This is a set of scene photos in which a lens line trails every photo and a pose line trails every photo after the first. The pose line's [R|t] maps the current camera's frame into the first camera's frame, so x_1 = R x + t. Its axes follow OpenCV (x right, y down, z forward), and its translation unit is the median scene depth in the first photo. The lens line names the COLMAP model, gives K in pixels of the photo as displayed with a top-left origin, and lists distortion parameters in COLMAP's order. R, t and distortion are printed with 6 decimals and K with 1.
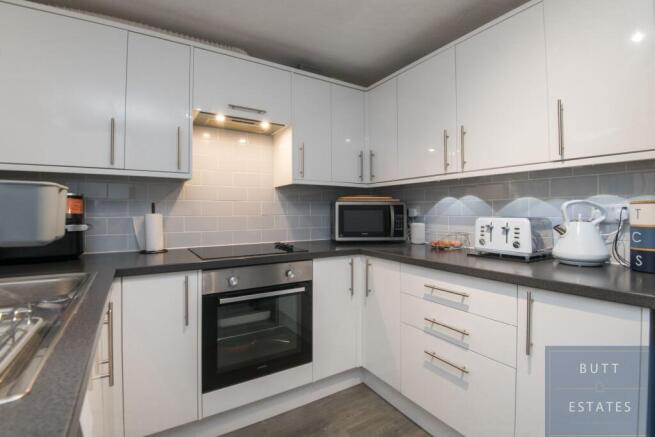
lens RADIAL K [[309.0, 0, 330.0], [0, 309.0, 214.1], [0, 0, 1]] dist [0.000187, -0.021407]
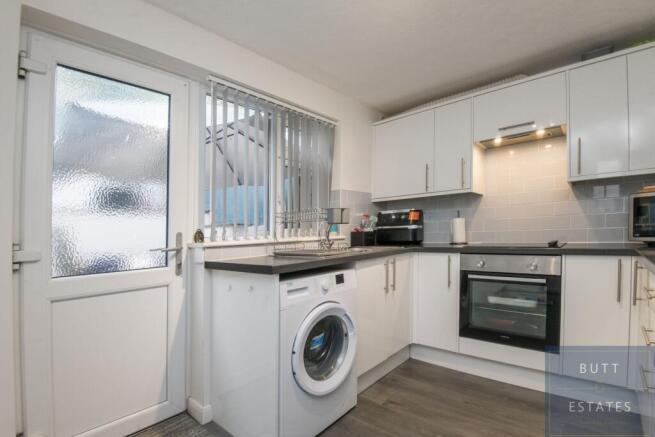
lens RADIAL K [[309.0, 0, 330.0], [0, 309.0, 214.1], [0, 0, 1]] dist [0.000187, -0.021407]
pose [[0.266982, -0.063894, -0.961581, 0.702971], [0.013178, 0.997948, -0.062651, 0.064225], [0.963611, 0.004055, 0.267277, 0.000493]]
